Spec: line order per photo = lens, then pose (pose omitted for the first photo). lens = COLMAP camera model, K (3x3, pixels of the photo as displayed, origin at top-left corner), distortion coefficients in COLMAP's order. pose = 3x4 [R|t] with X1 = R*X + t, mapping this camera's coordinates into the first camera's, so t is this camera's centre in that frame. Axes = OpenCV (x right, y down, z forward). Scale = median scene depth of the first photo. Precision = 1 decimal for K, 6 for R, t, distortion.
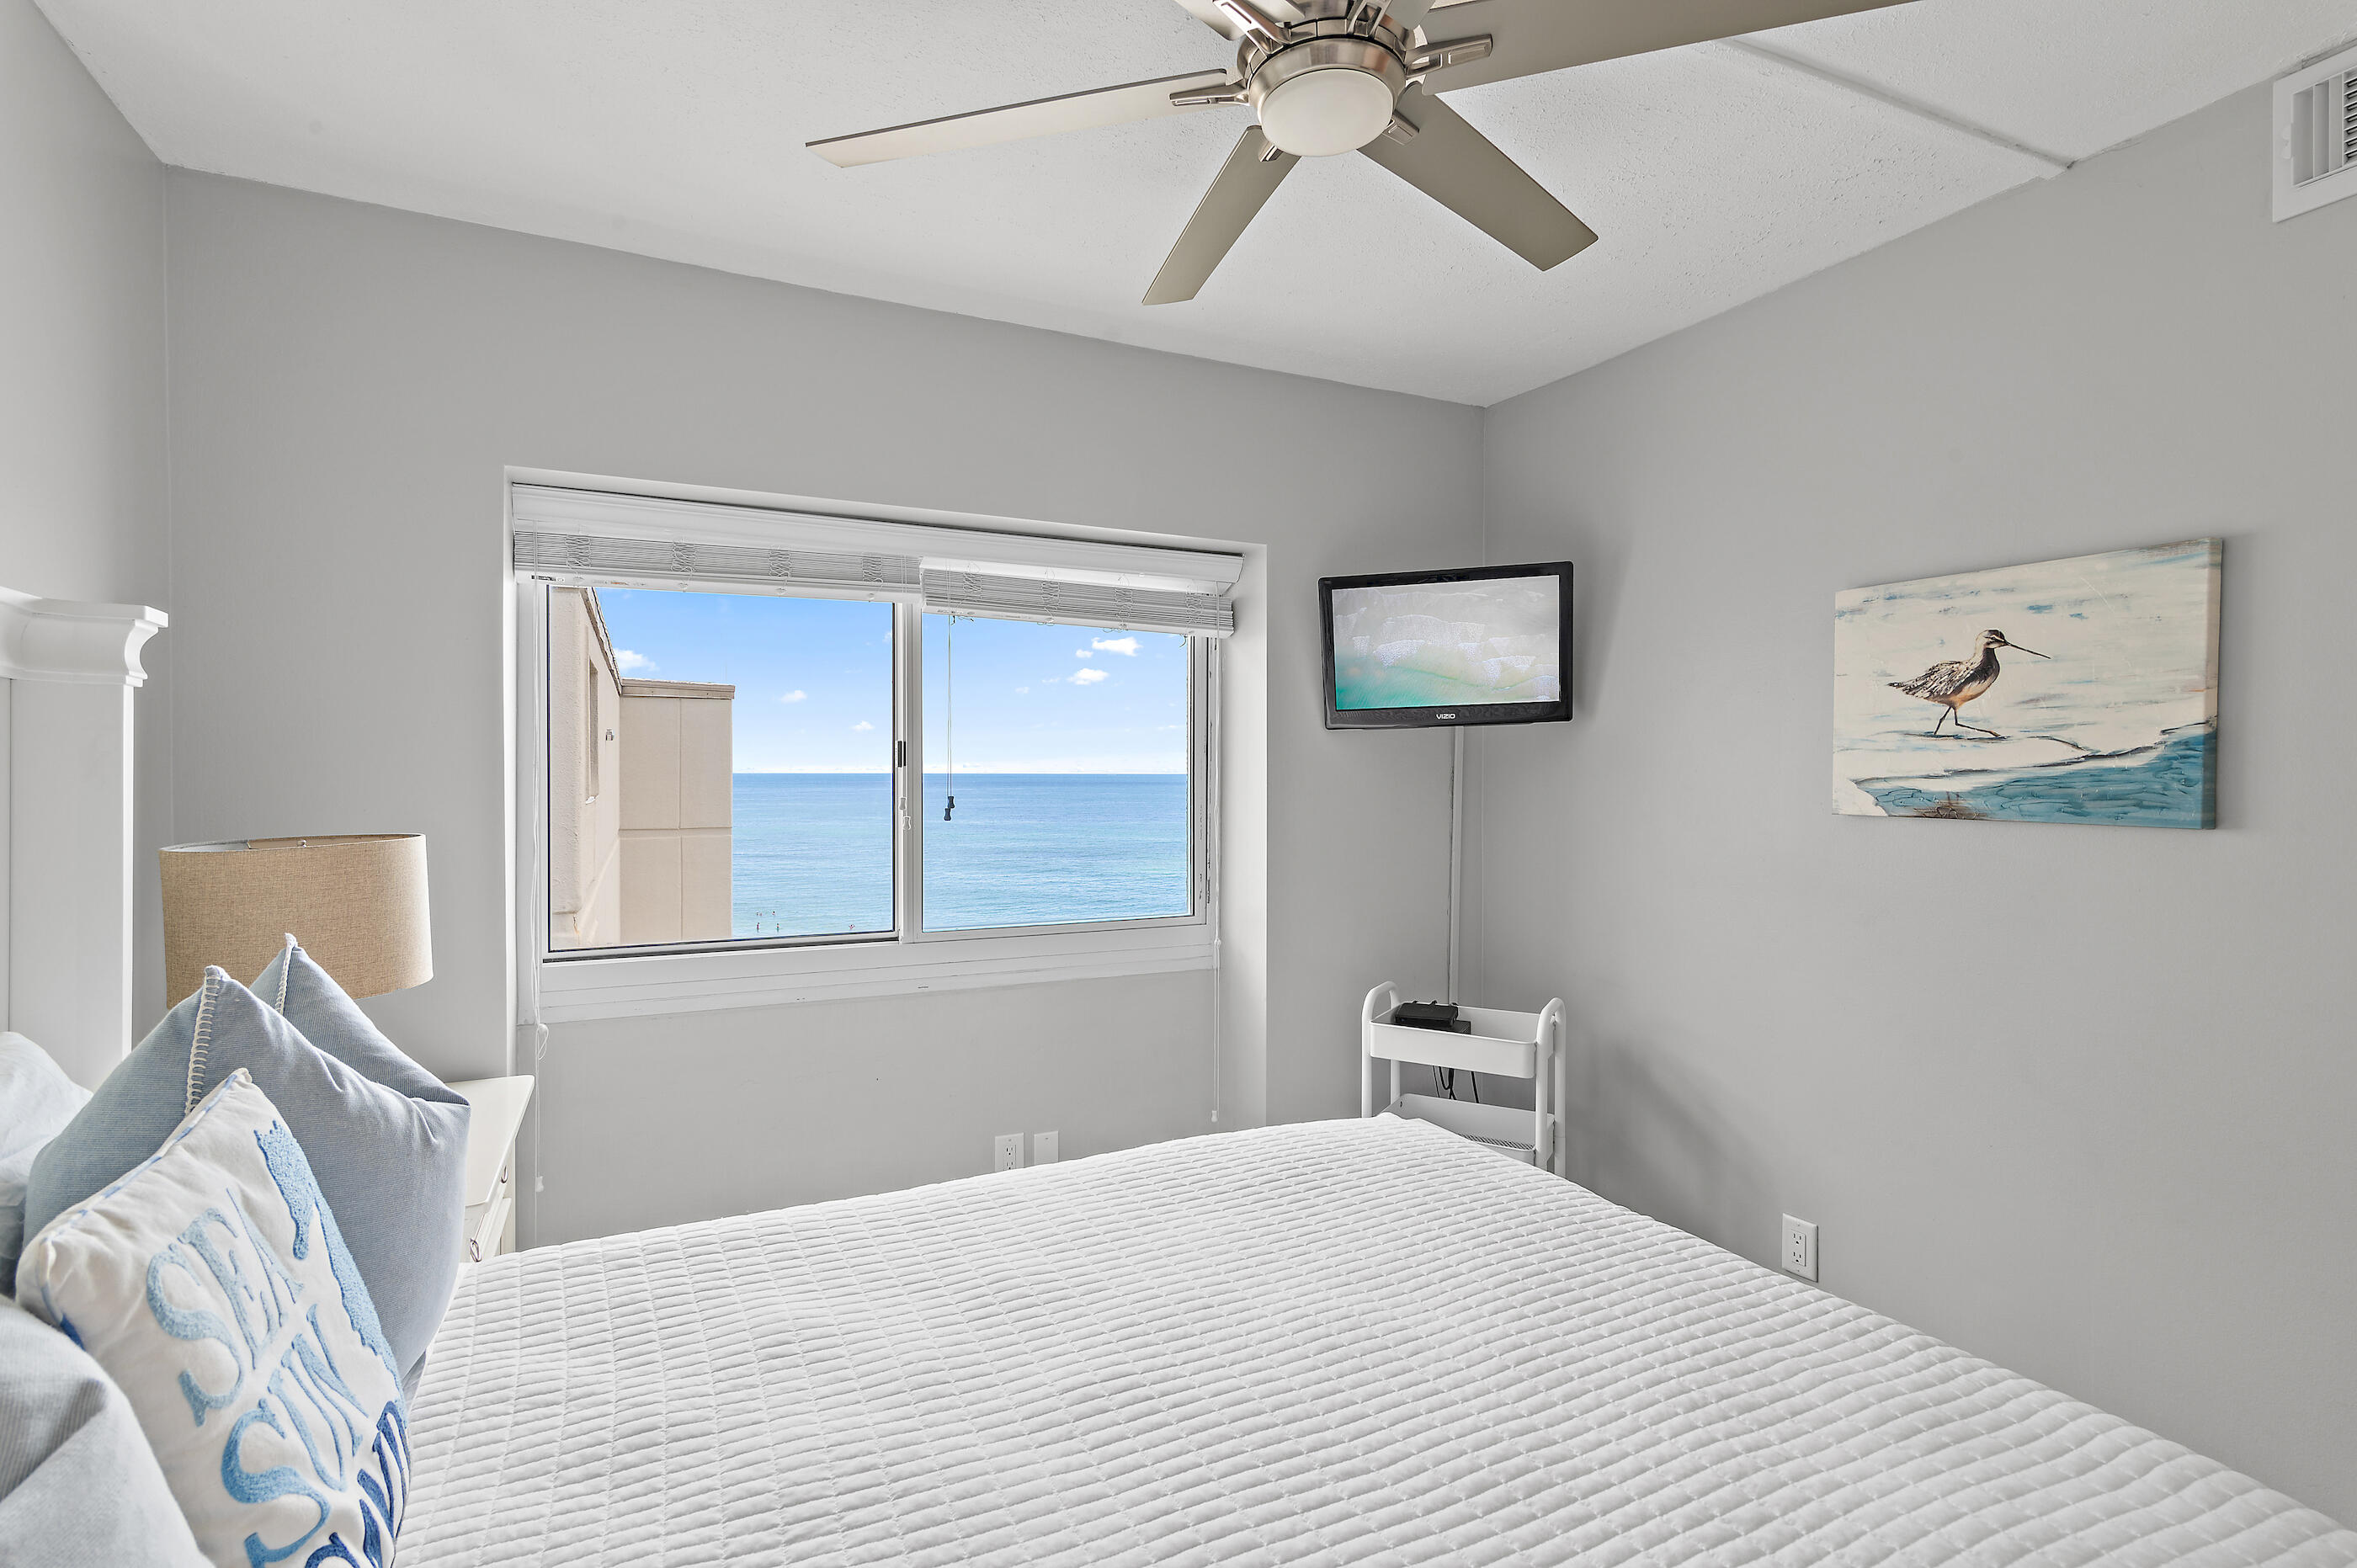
lens RADIAL K [[1132.0, 0, 1178.5], [0, 1132.0, 784.0], [0, 0, 1]] dist [0.000127, 0.000073]
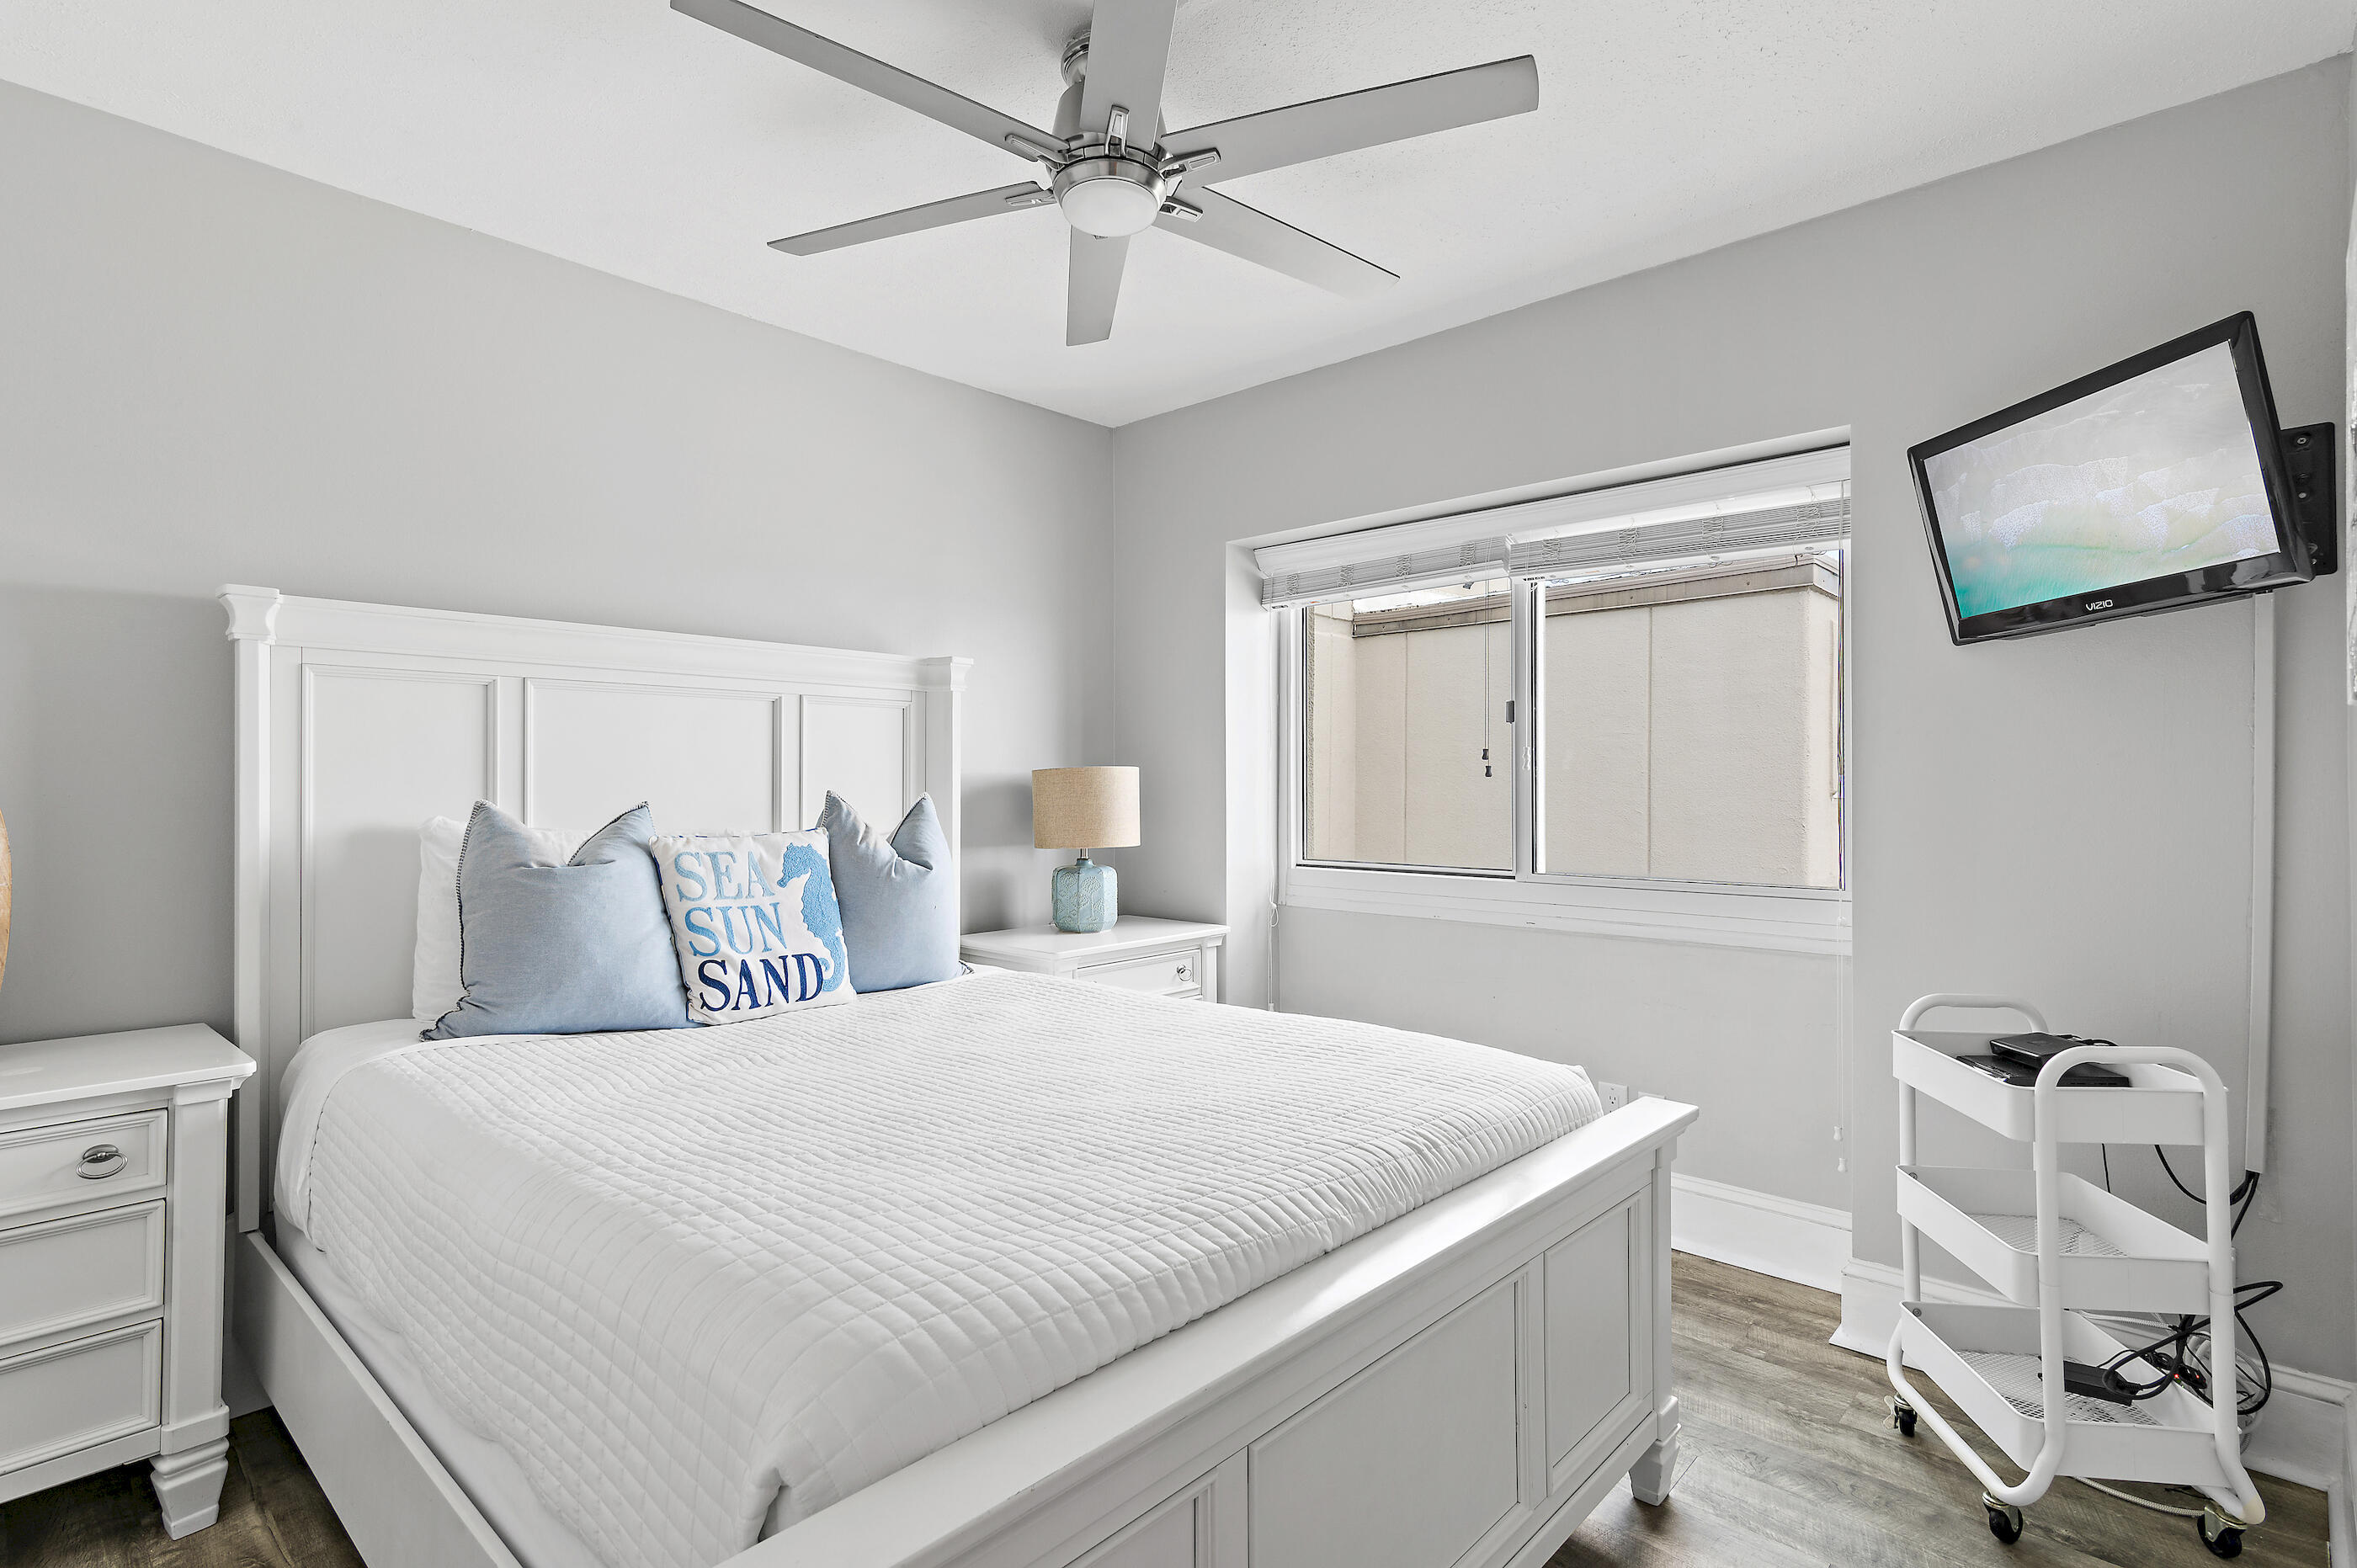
lens RADIAL K [[1132.0, 0, 1178.5], [0, 1132.0, 784.0], [0, 0, 1]] dist [0.000127, 0.000073]
pose [[0.361390, 0.003085, -0.932410, 0.668308], [-0.002343, 0.999994, 0.002401, 0.042188], [0.932412, 0.001317, 0.361396, 0.278022]]
